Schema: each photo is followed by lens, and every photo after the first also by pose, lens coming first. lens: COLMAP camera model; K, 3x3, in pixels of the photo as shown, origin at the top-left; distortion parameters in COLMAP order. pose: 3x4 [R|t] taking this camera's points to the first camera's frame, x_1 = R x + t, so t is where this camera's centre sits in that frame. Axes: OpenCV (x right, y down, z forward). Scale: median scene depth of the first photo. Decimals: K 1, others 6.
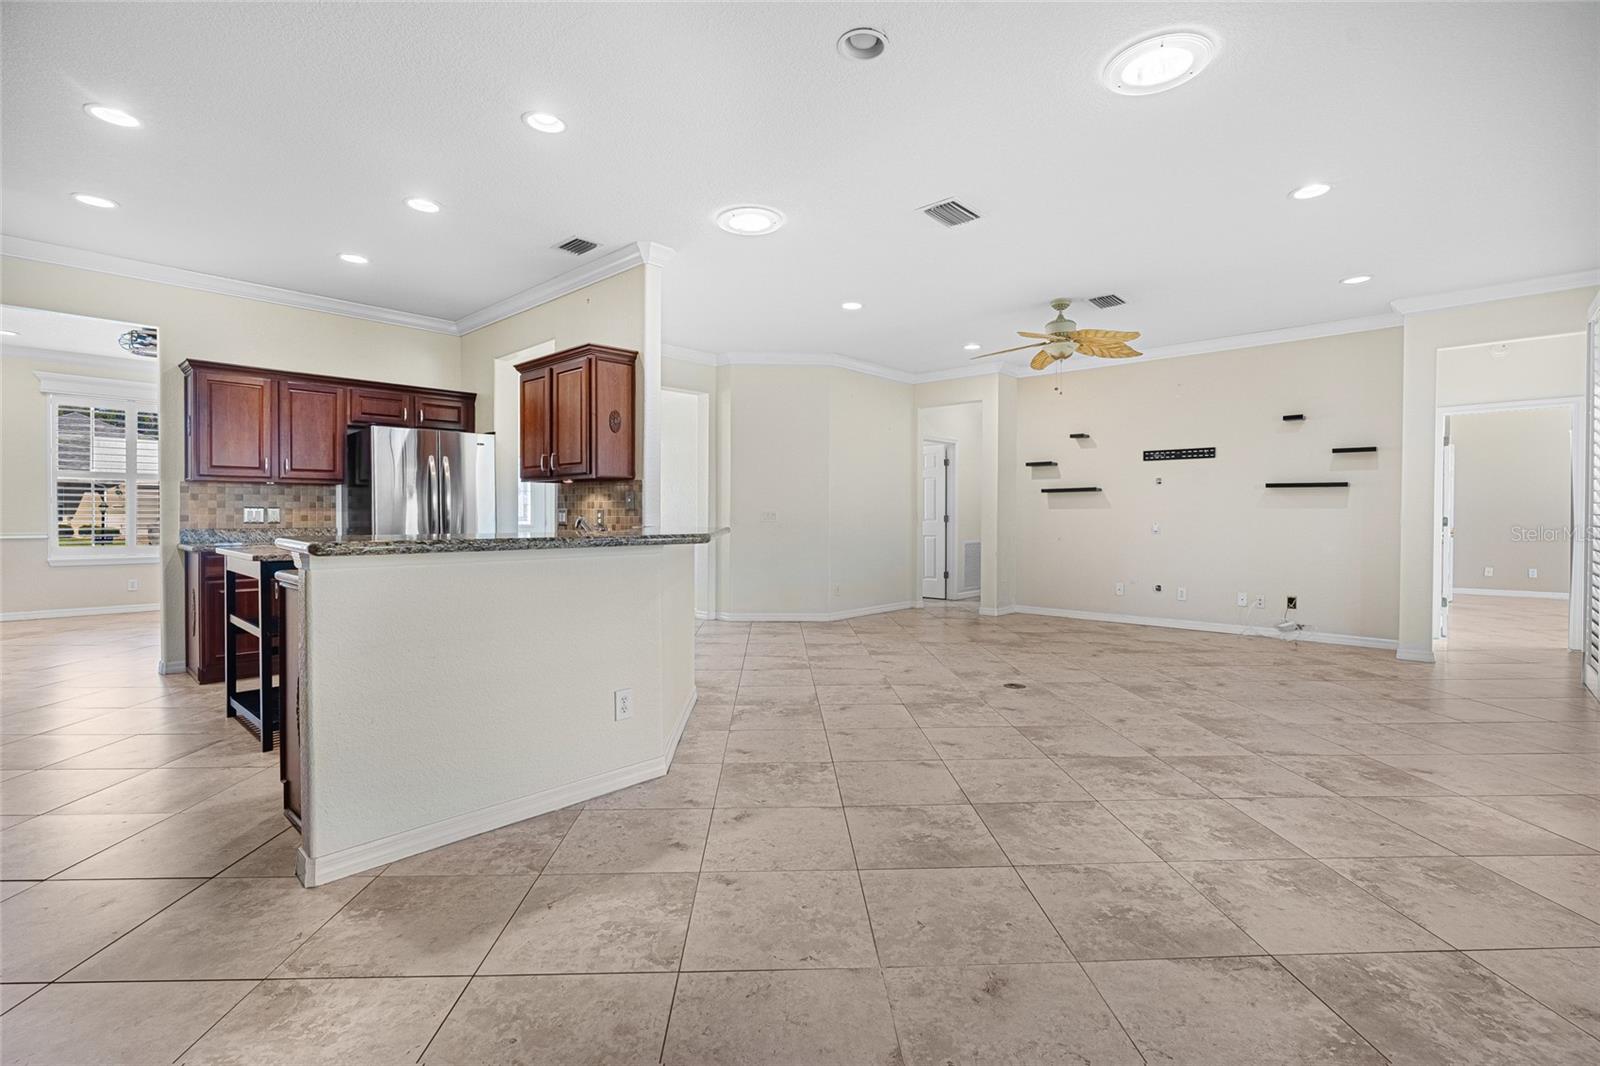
lens RADIAL K [[743.8, 0, 800.8], [0, 743.8, 510.2], [0, 0, 1]] dist [-0.000278, 0.000358]
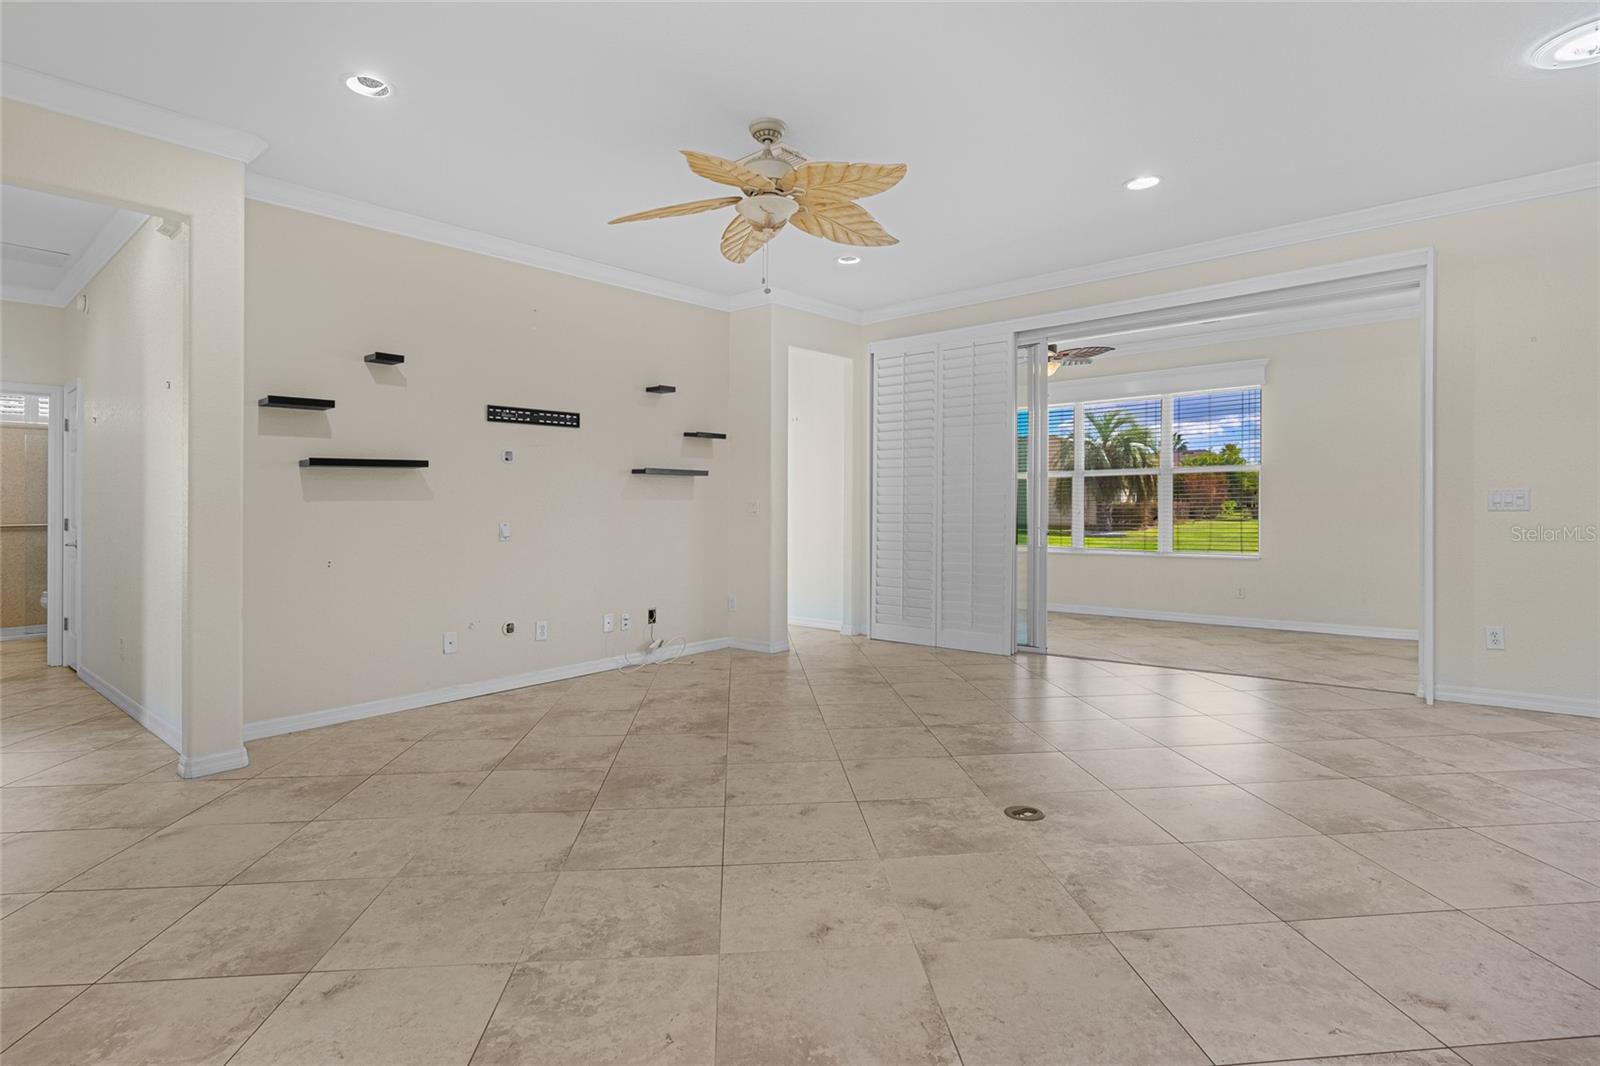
lens RADIAL K [[798.6, 0, 800.6], [0, 798.6, 509.5], [0, 0, 1]] dist [-0.002725, 0.000042]
pose [[-0.044862, -0.005708, 0.998977, -0.214264], [0.008198, 0.999948, 0.006082, 0.003606], [-0.998960, 0.008463, -0.044812, 0.852925]]
